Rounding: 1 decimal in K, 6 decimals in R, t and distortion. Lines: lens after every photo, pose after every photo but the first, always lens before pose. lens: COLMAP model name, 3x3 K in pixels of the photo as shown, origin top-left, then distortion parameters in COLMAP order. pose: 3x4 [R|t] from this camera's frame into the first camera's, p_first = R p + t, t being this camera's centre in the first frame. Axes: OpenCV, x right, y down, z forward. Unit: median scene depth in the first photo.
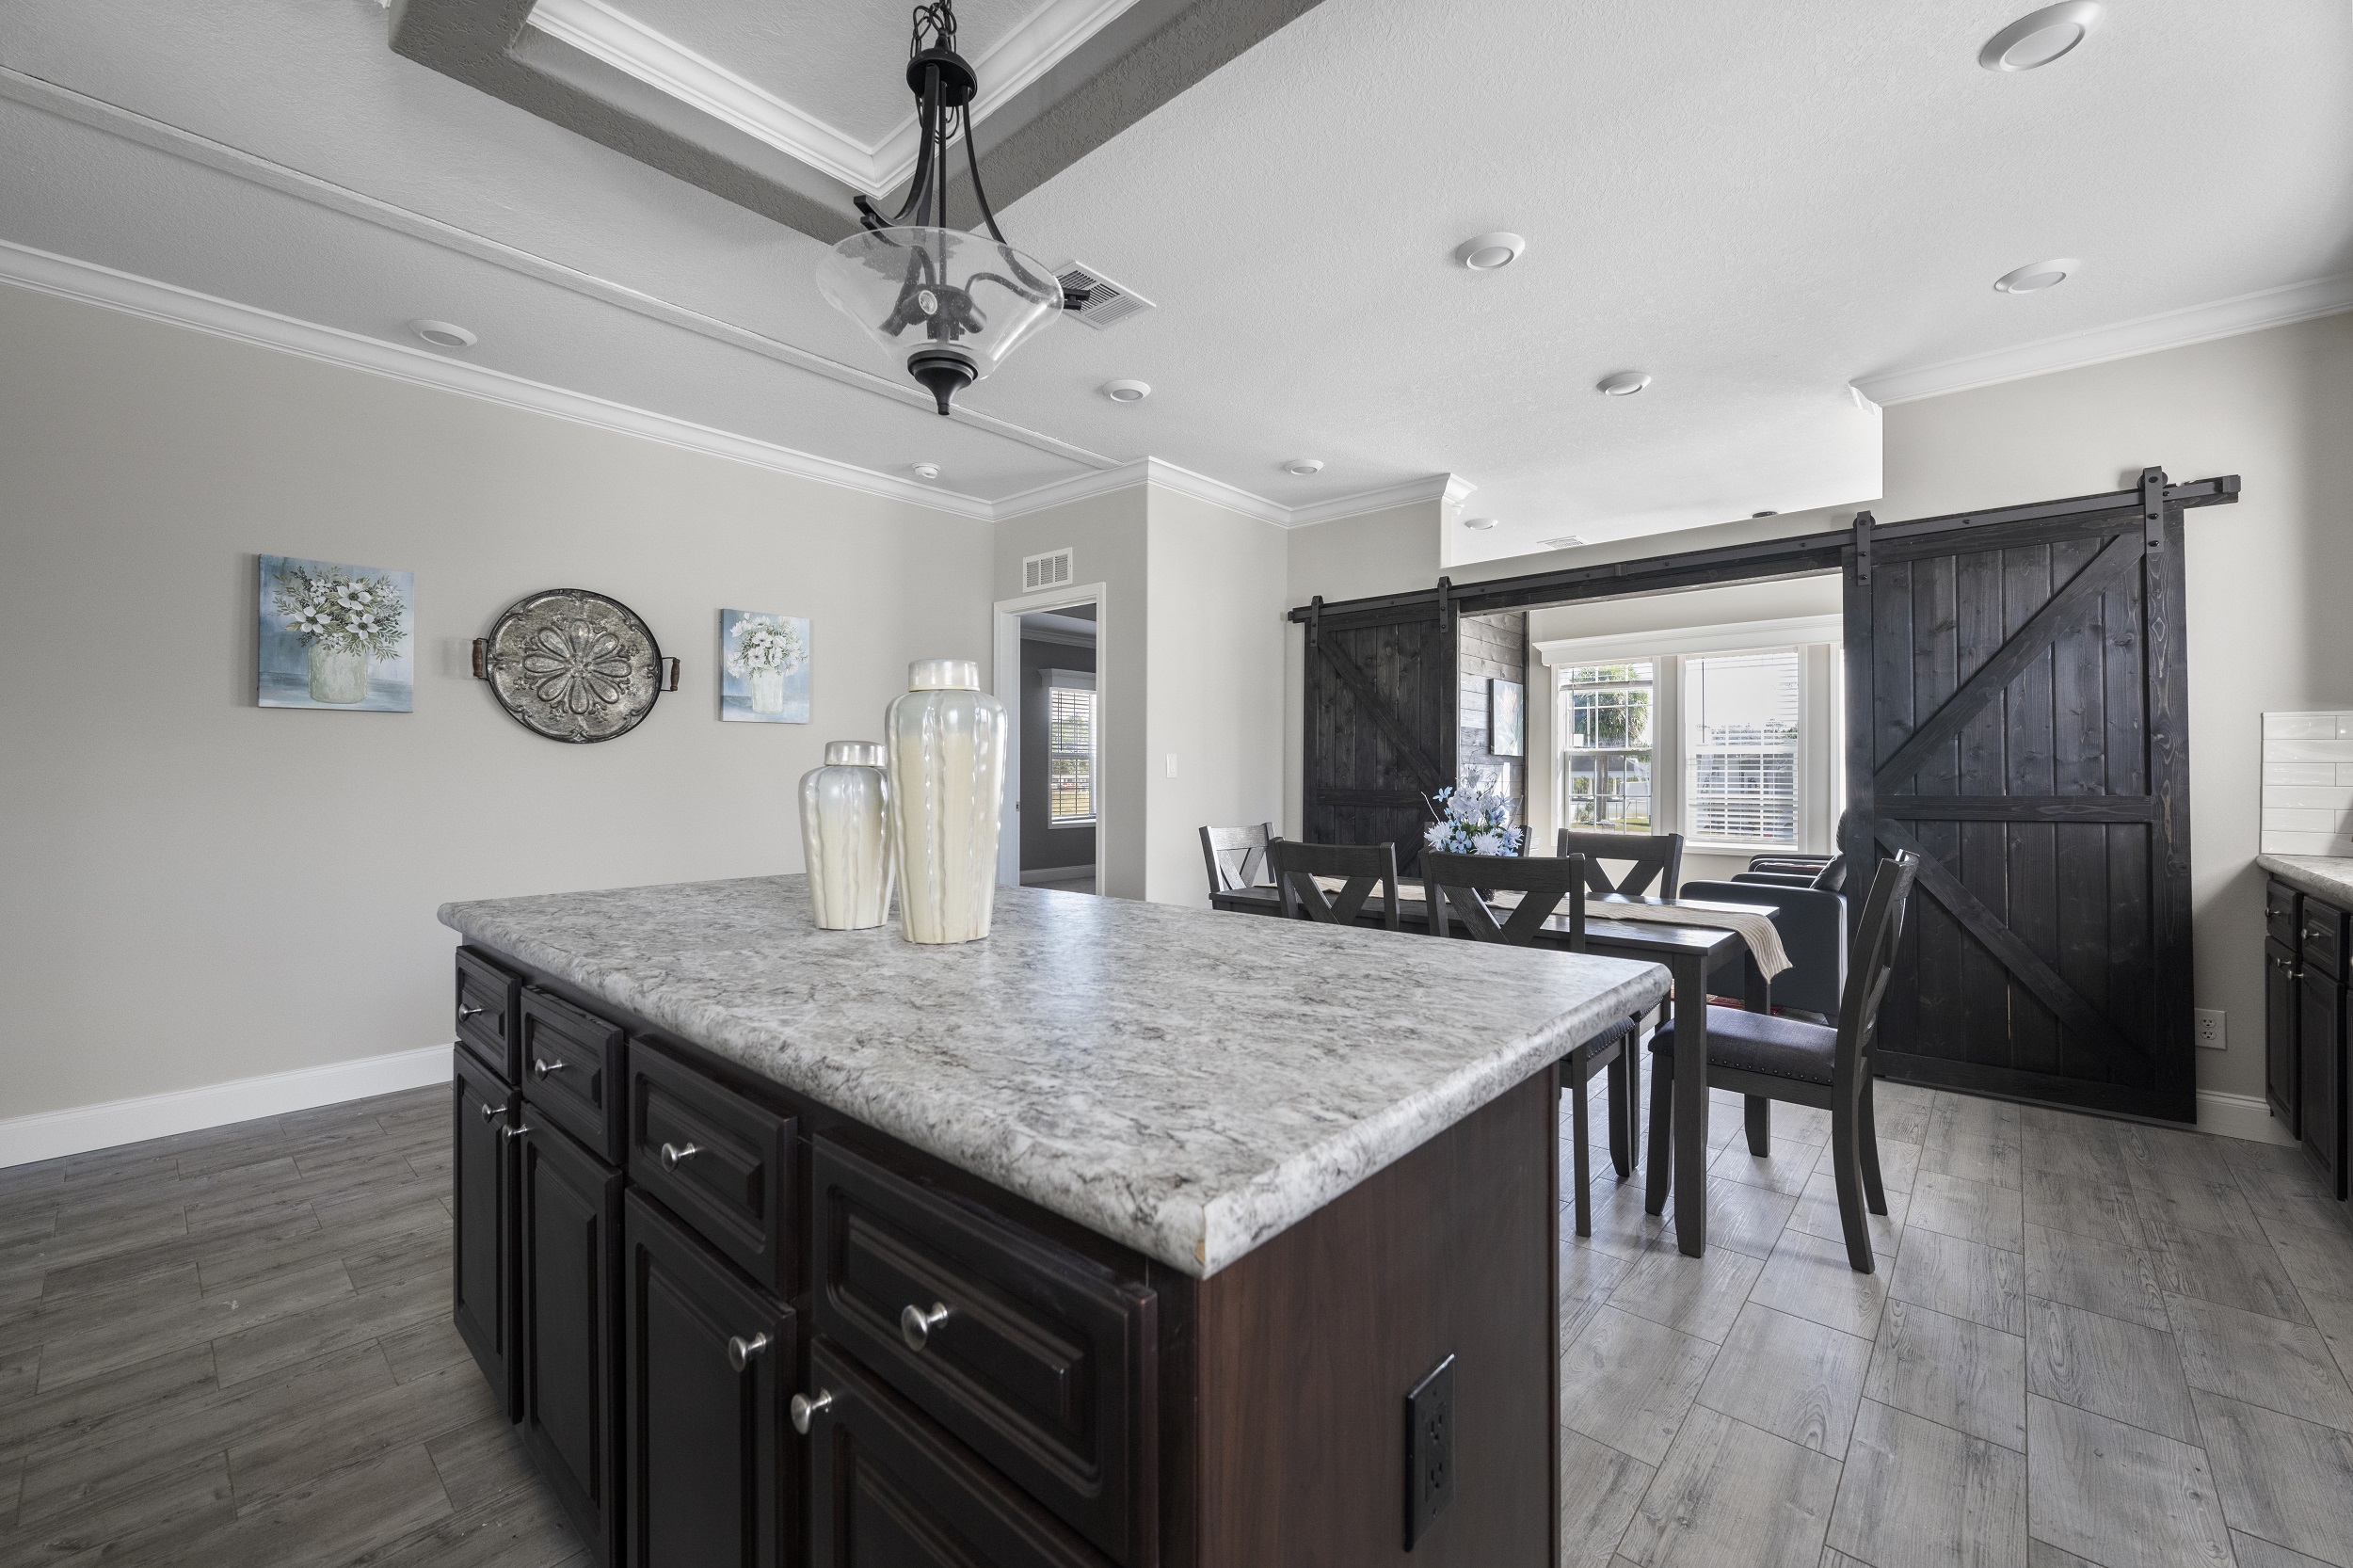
lens RADIAL K [[932.7, 0, 1160.8], [0, 932.7, 769.0], [0, 0, 1]] dist [0.000829, 0.000153]
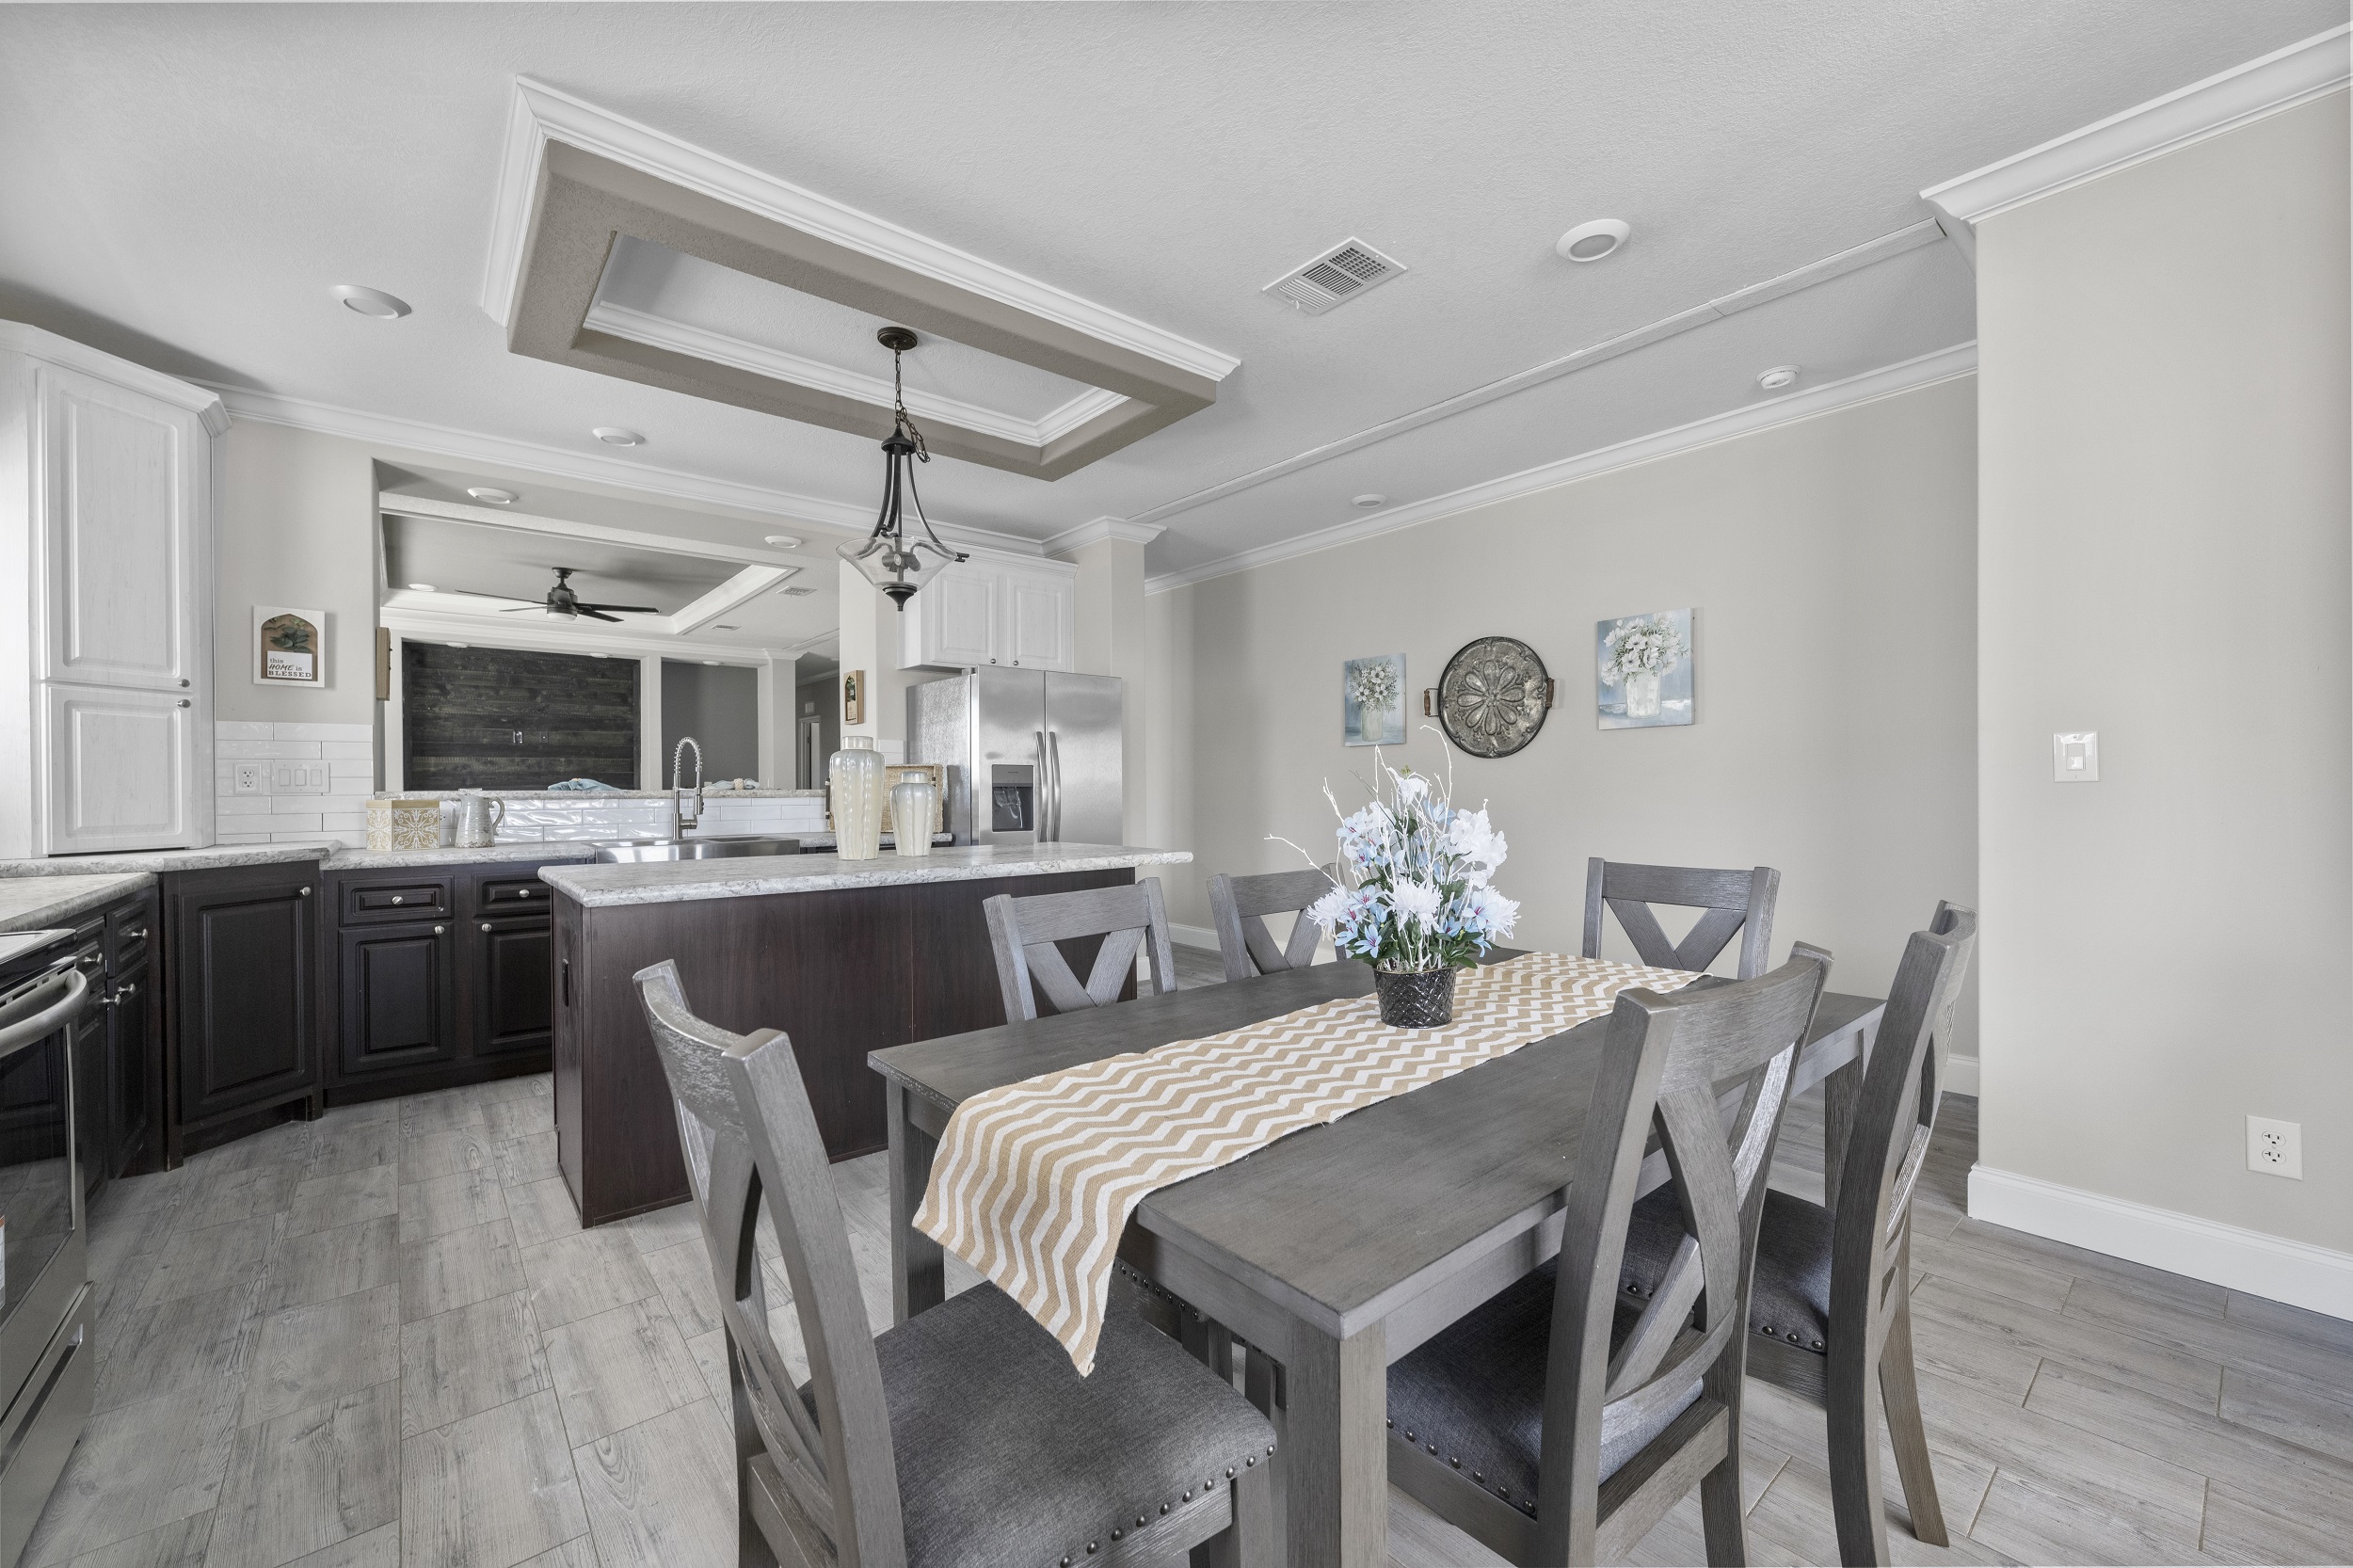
lens RADIAL K [[932.7, 0, 1182.3], [0, 932.7, 784.5], [0, 0, 1]] dist [0.000829, 0.000153]
pose [[-0.133061, -0.002304, -0.991105, 0.727828], [0.015636, 0.999868, -0.004424, 0.007879], [0.990985, -0.016086, -0.133007, 0.793840]]
